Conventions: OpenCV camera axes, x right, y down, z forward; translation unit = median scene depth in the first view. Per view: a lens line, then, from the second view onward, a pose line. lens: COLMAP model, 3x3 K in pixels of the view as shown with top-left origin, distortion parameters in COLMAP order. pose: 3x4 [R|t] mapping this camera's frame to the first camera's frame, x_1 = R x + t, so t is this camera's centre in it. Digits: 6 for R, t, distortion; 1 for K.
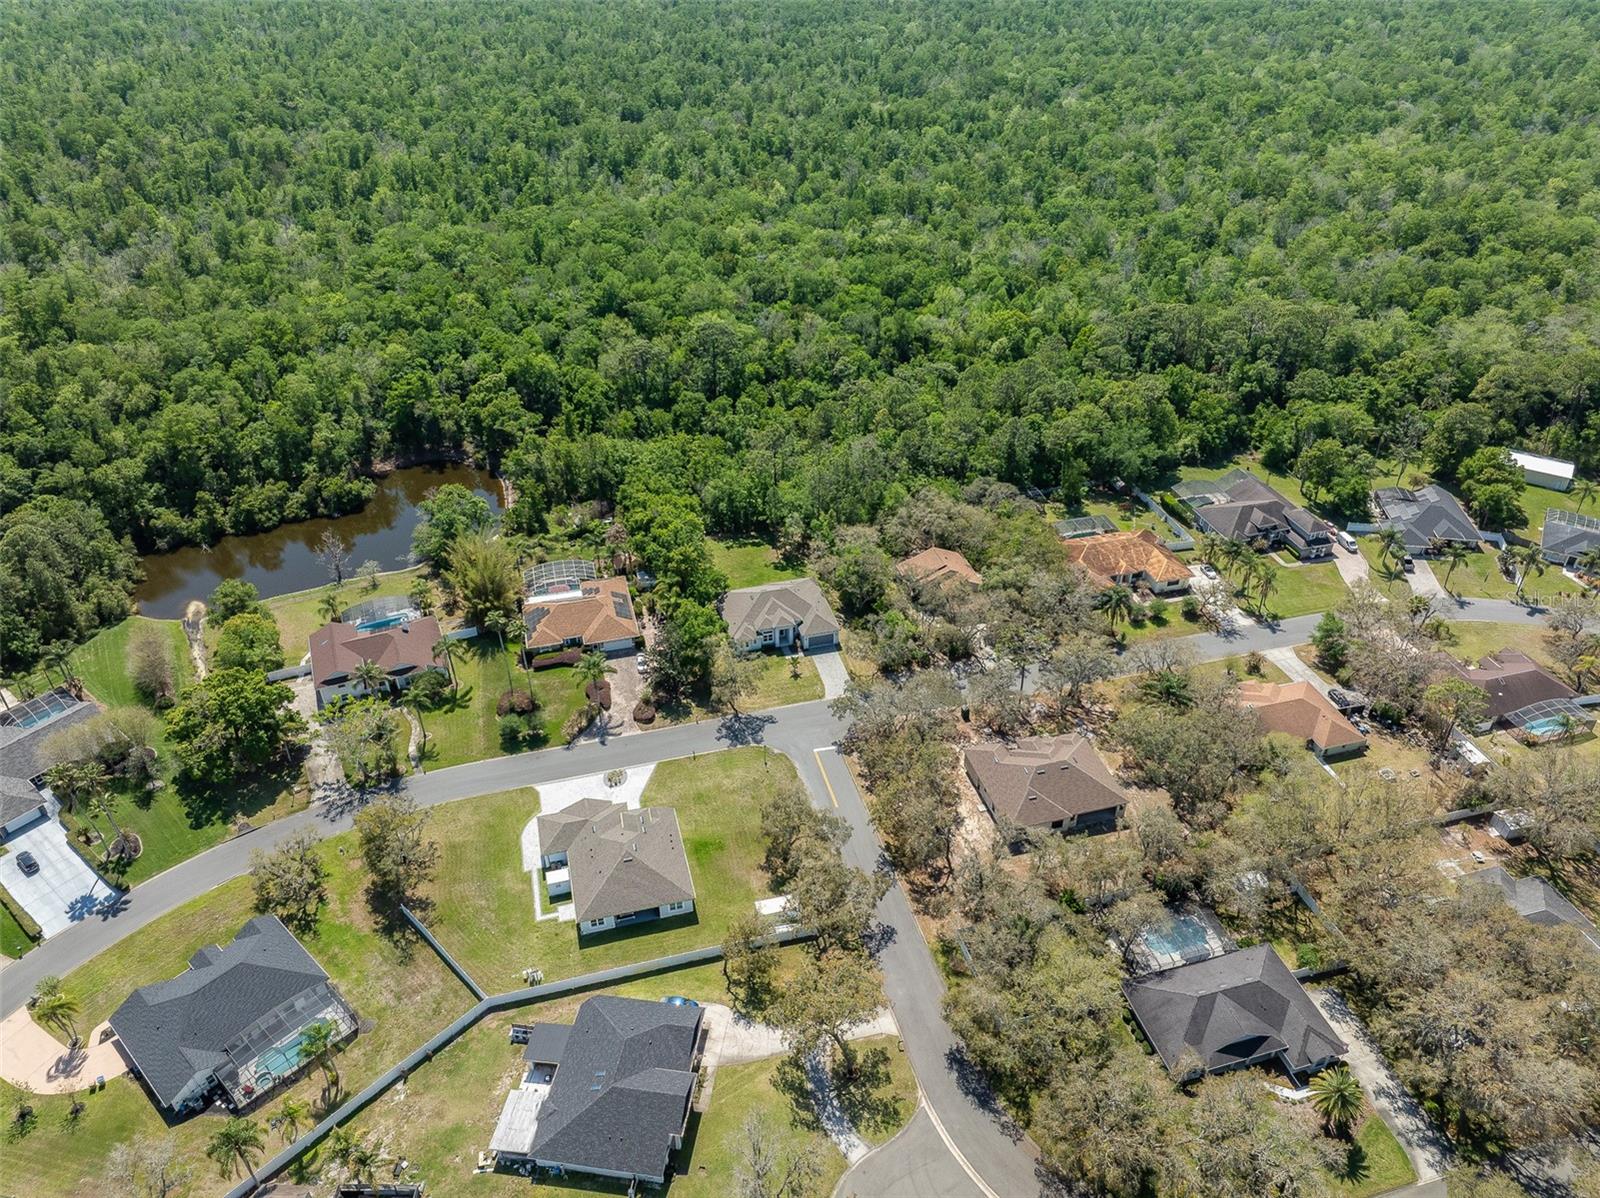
lens RADIAL K [[1124.1, 0, 803.4], [0, 1124.1, 593.1], [0, 0, 1]] dist [-0.045805, 0.004188]
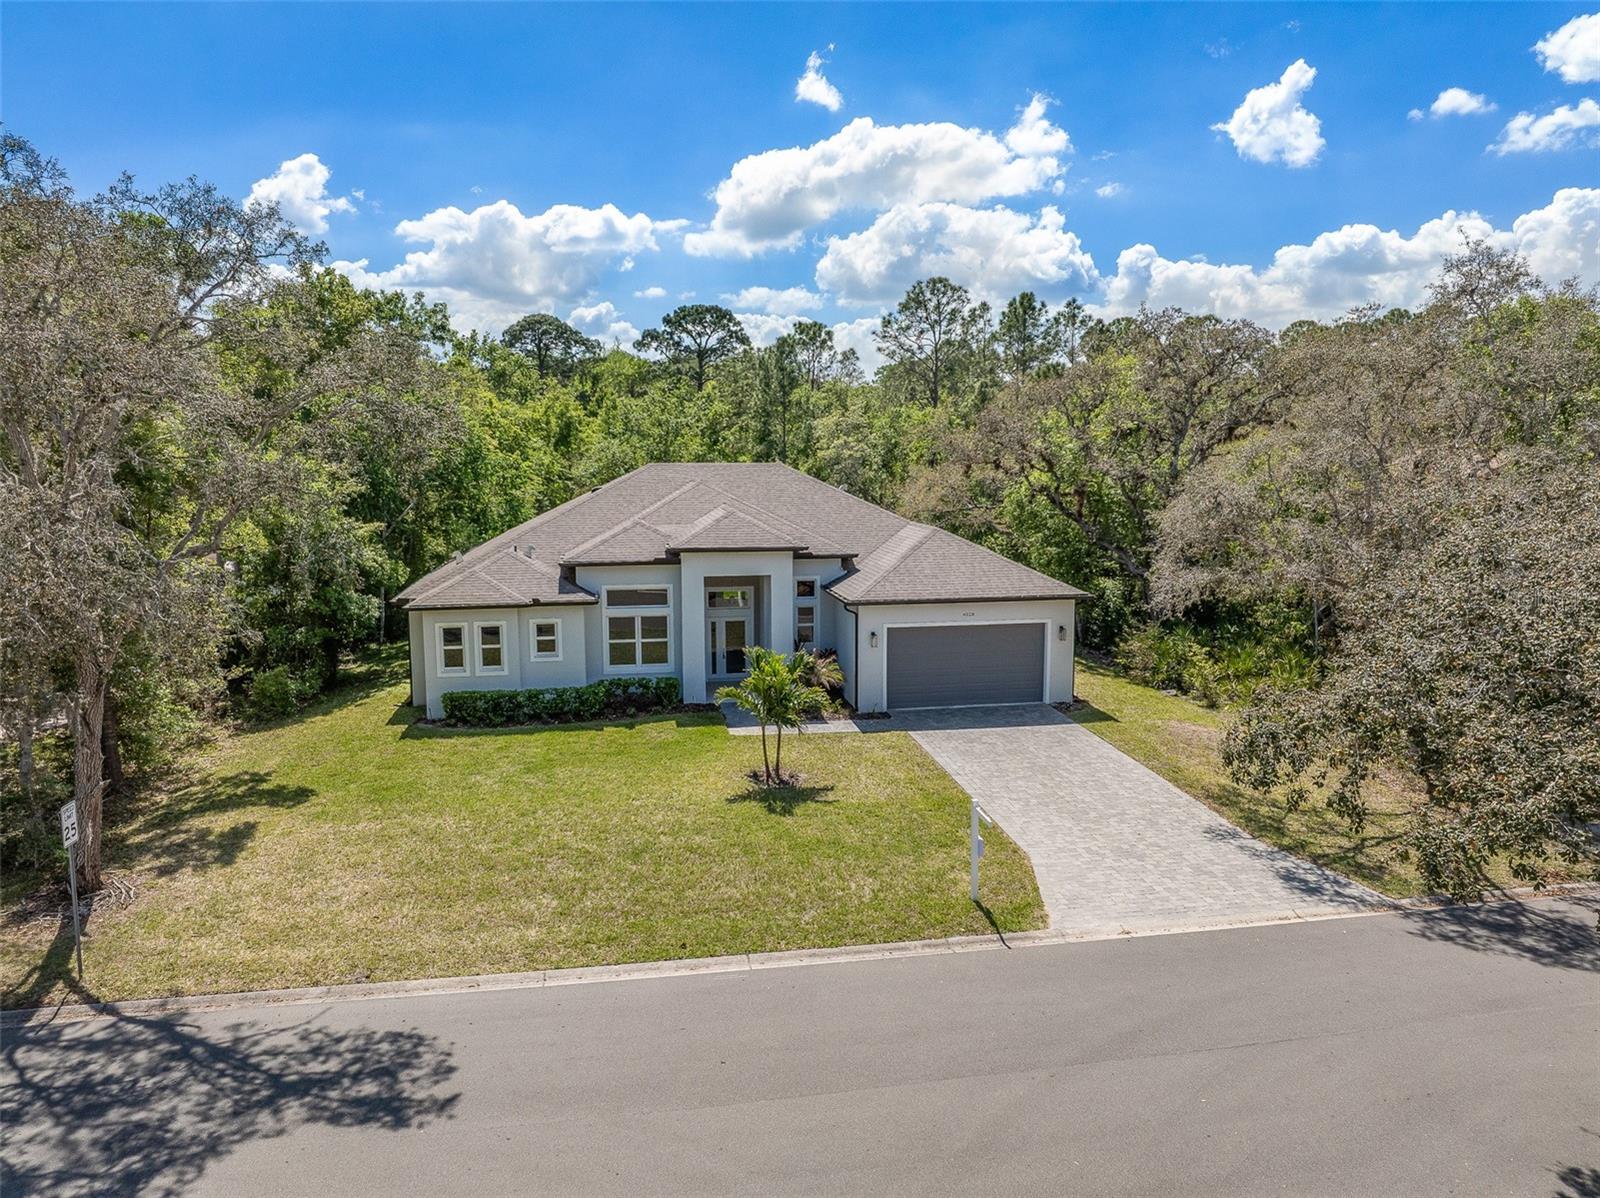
lens RADIAL K [[1130.0, 0, 800.0], [0, 1130.0, 599.0], [0, 0, 1]] dist [-0.082541, 0.055535]
pose [[0.996968, 0.014393, -0.076468, 0.003836], [-0.047403, 0.891673, -0.450192, 0.102550], [0.061705, 0.452452, 0.889652, 0.818759]]
